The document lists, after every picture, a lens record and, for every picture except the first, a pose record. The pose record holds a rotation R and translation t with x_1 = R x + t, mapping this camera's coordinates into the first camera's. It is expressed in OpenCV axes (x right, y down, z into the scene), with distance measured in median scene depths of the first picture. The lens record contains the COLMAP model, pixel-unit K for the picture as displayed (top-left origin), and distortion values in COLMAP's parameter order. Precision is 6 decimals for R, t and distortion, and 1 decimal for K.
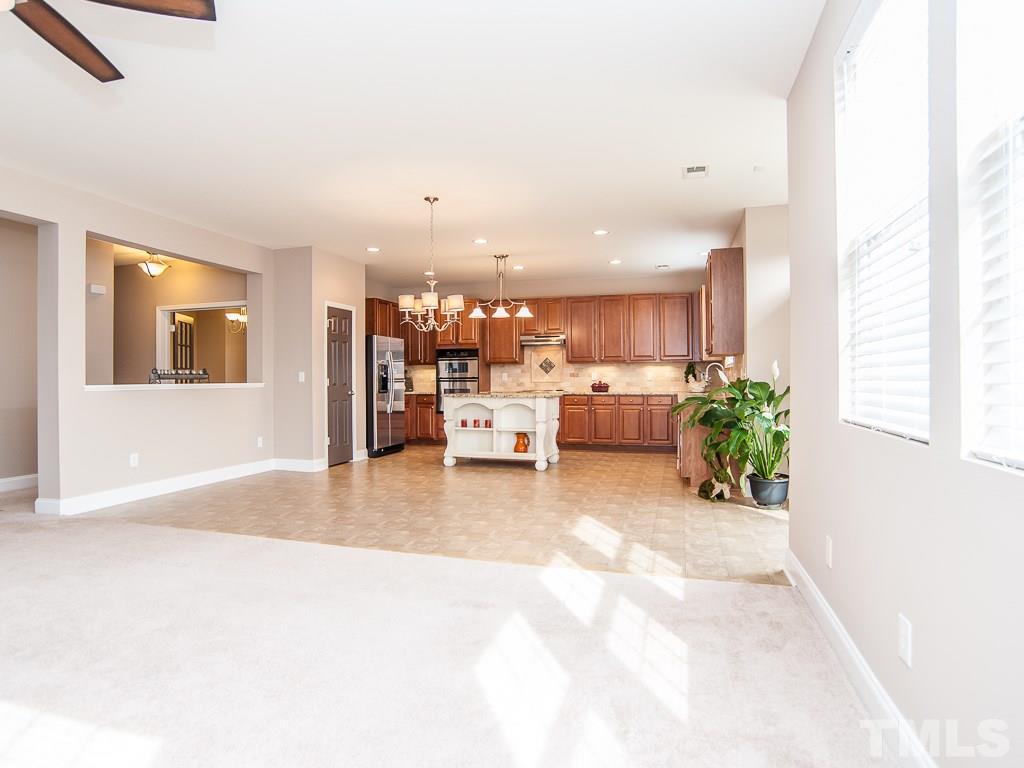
lens RADIAL K [[580.2, 0, 498.0], [0, 580.2, 378.2], [0, 0, 1]] dist [-0.093205, 0.052982]
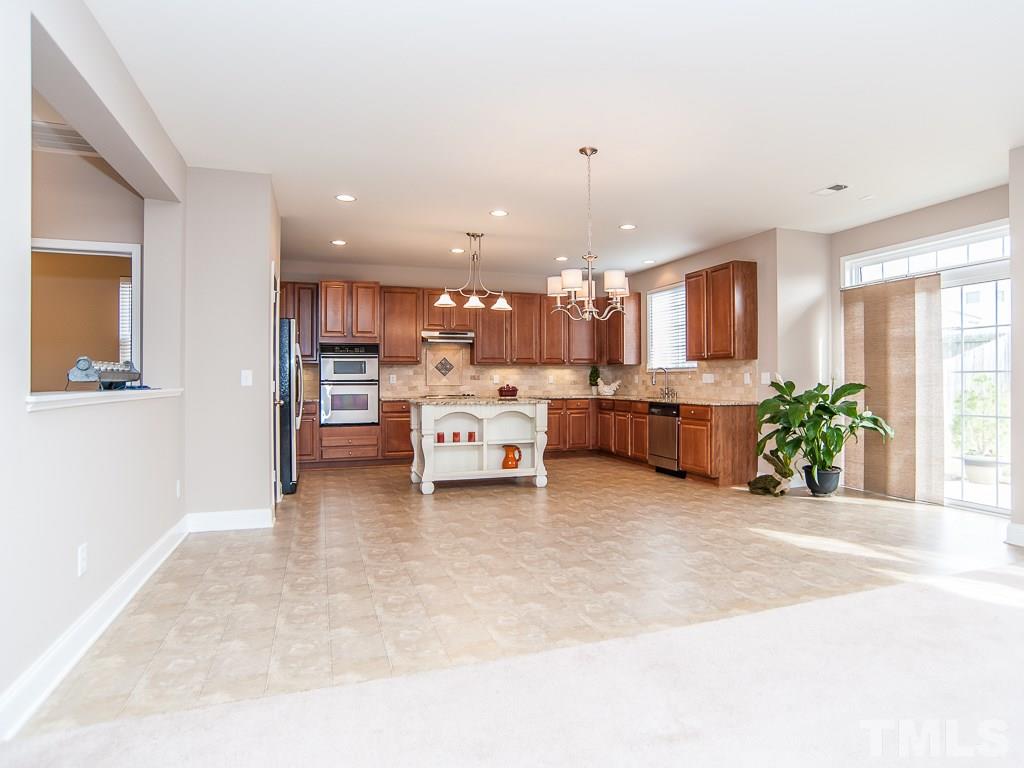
lens RADIAL K [[579.5, 0, 529.9], [0, 579.5, 381.2], [0, 0, 1]] dist [-0.090039, 0.051719]
pose [[0.791565, 0.002908, 0.611078, -0.433970], [-0.002399, 0.999996, -0.001651, 0.001536], [-0.611080, -0.000159, 0.791569, 0.290860]]
